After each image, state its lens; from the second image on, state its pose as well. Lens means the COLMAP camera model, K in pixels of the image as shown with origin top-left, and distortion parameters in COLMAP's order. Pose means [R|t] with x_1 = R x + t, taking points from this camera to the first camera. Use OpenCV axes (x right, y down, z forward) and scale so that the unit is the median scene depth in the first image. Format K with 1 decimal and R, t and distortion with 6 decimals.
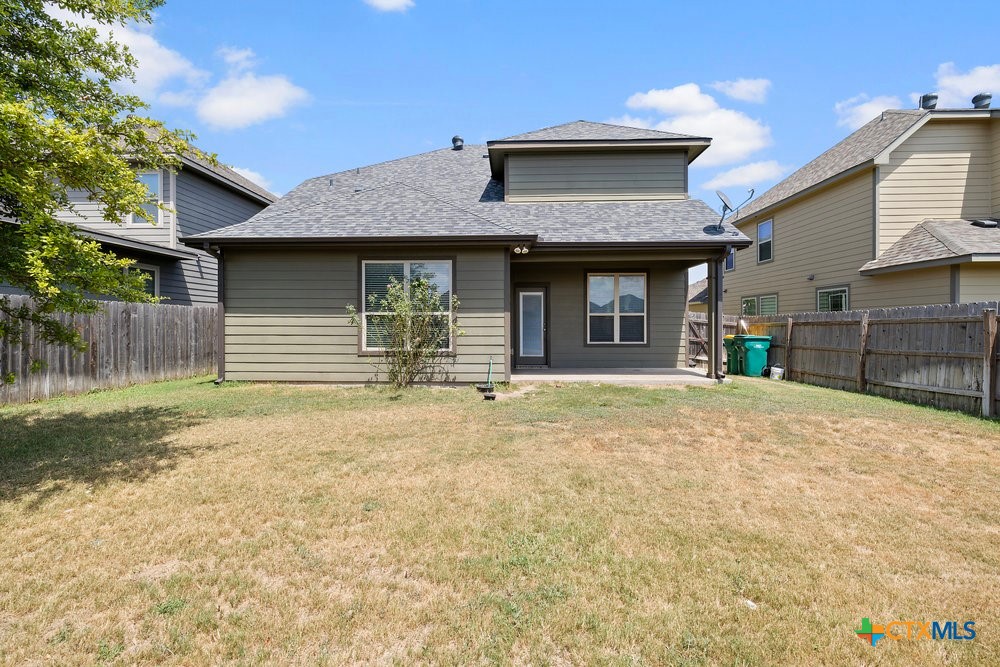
lens RADIAL K [[421.4, 0, 497.3], [0, 421.4, 327.0], [0, 0, 1]] dist [0.013567, 0.000068]
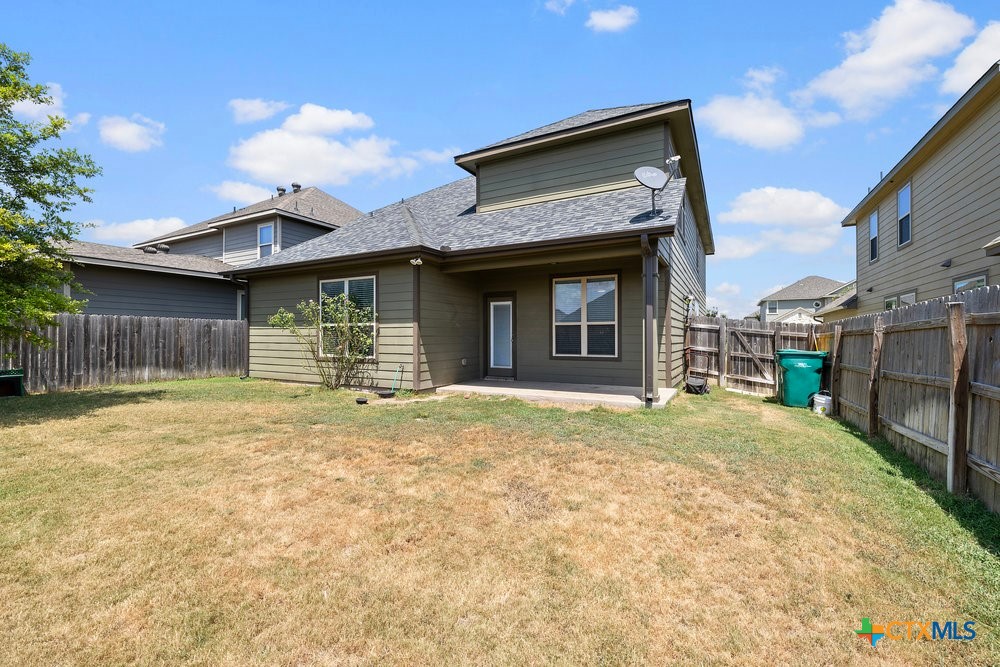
lens RADIAL K [[421.4, 0, 498.8], [0, 421.4, 338.2], [0, 0, 1]] dist [0.013567, 0.000068]
pose [[0.893341, 0.001990, -0.449376, 0.653008], [-0.005029, 0.999972, -0.005569, 0.008495], [0.449352, 0.007235, 0.893325, 0.163594]]
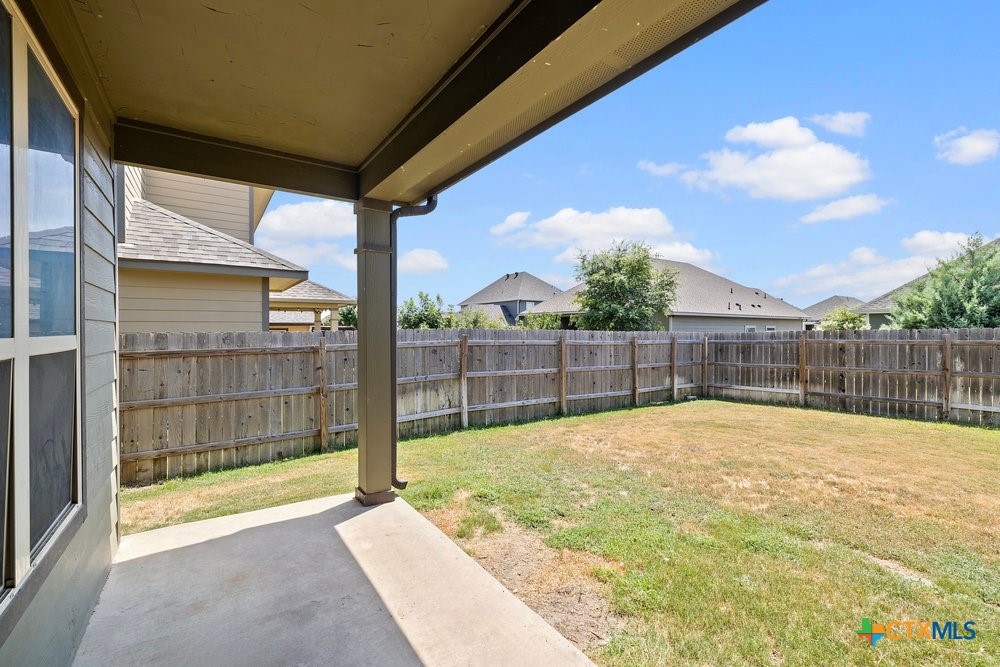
lens RADIAL K [[421.4, 0, 497.7], [0, 421.4, 332.1], [0, 0, 1]] dist [0.013567, 0.000068]
pose [[-0.596867, 0.000250, 0.802340, 0.130218], [0.008527, 0.999945, 0.006032, -0.041981], [-0.802295, 0.010442, -0.596836, 1.209774]]
